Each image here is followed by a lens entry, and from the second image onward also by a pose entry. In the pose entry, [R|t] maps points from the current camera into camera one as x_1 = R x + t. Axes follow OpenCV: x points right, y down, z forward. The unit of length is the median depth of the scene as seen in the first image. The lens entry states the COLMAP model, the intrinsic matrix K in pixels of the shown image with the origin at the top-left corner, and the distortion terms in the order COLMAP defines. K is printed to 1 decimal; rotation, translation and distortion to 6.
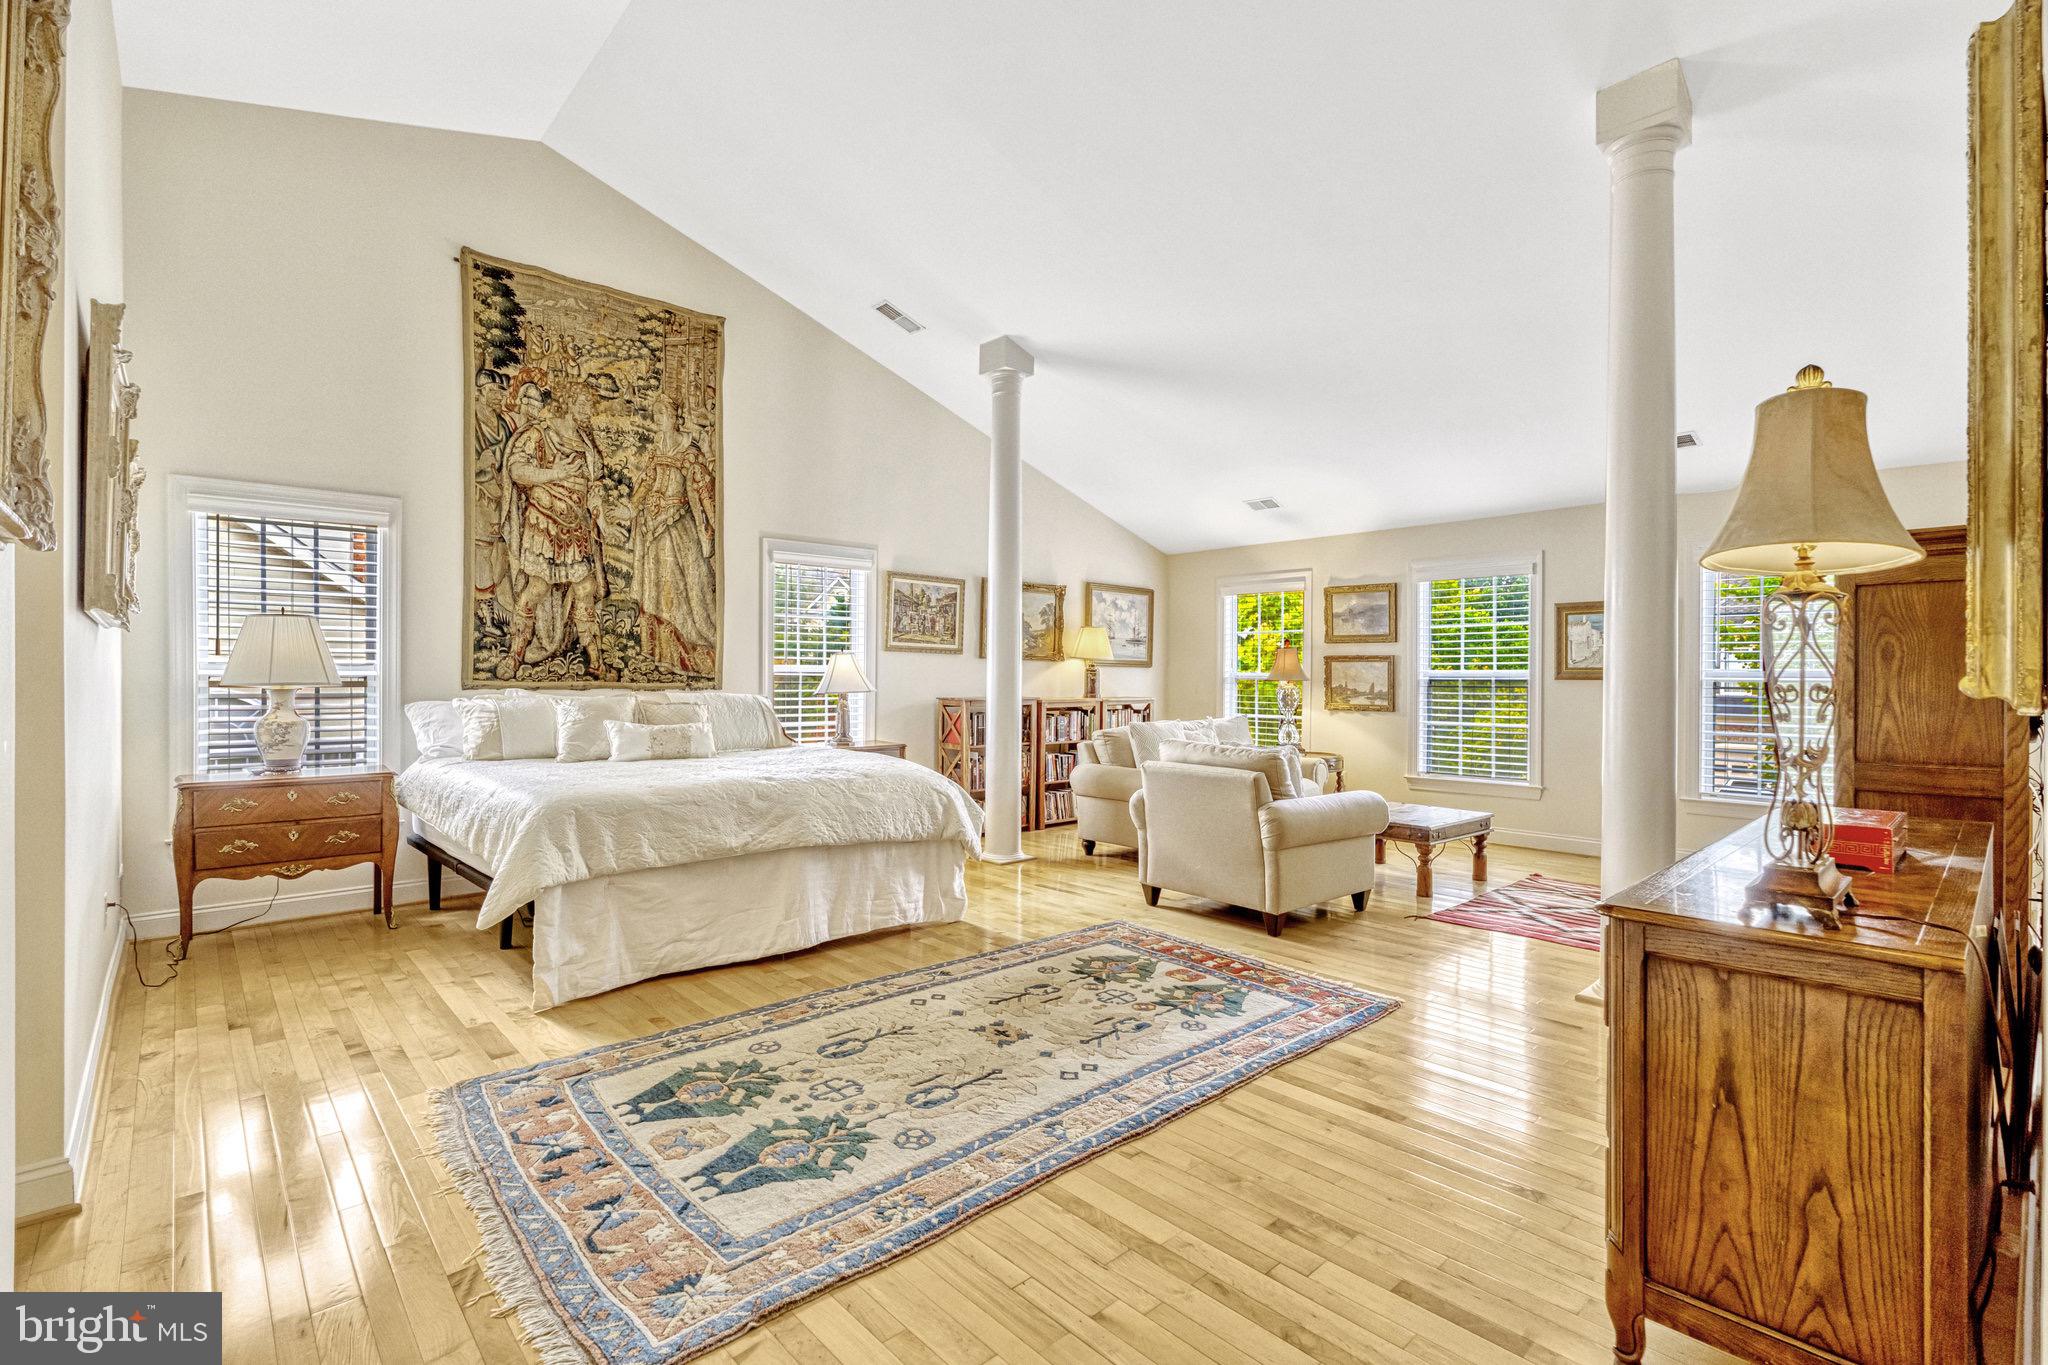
lens RADIAL K [[929.3, 0, 1031.7], [0, 929.3, 681.8], [0, 0, 1]] dist [-0.008718, 0.001394]
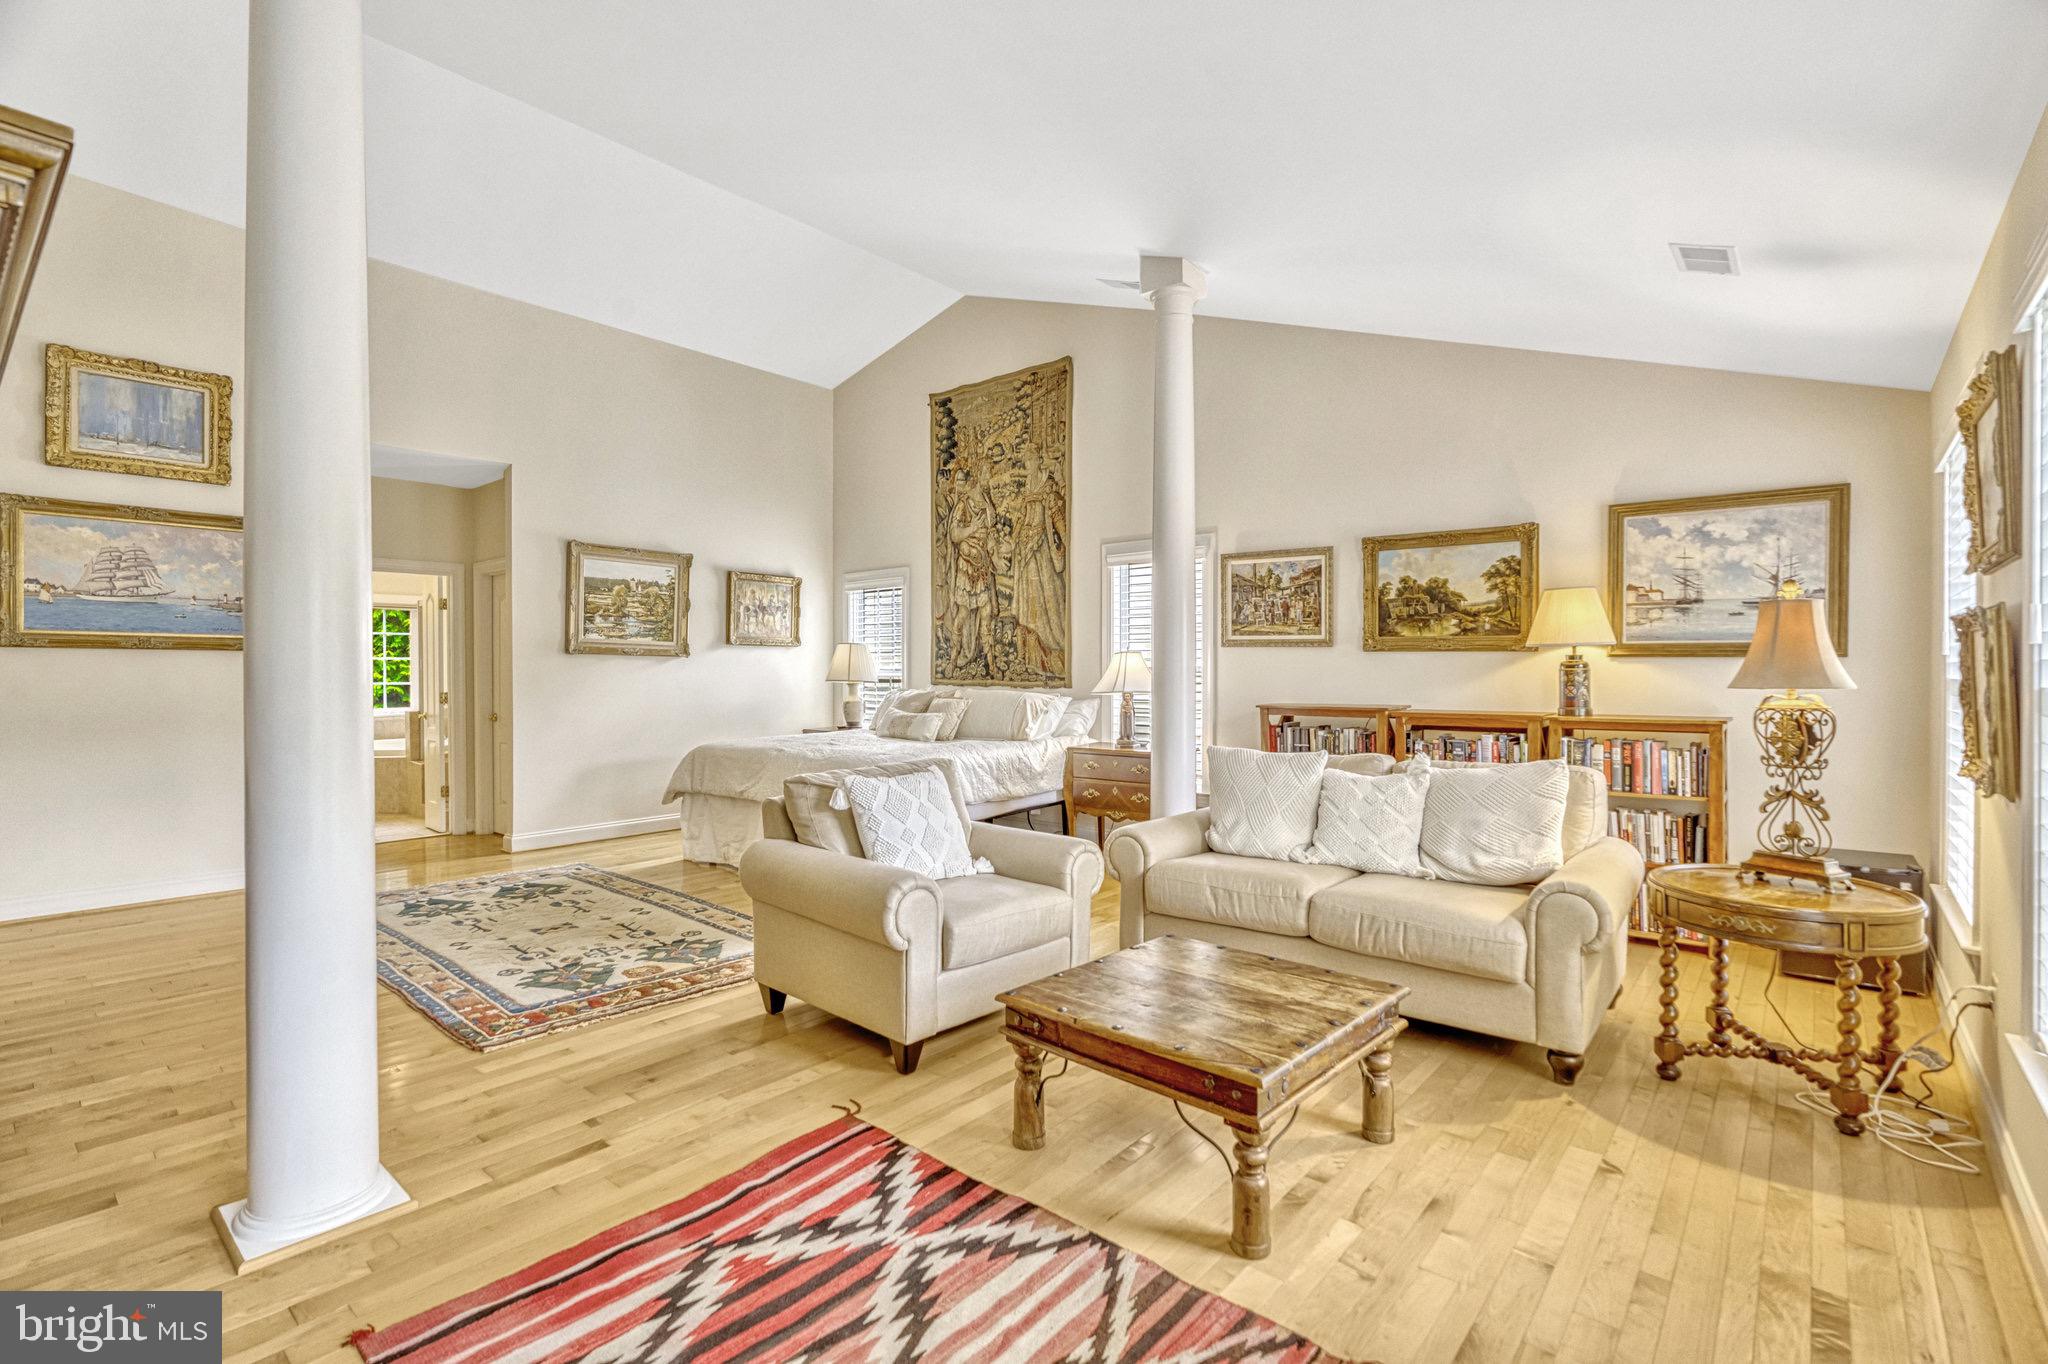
lens RADIAL K [[929.3, 0, 1034.7], [0, 929.3, 676.4], [0, 0, 1]] dist [-0.008718, 0.001394]
pose [[0.129150, -0.000415, -0.991625, 0.856985], [-0.005775, 0.999983, -0.001171, -0.004724], [0.991608, 0.005878, 0.129145, 0.904641]]
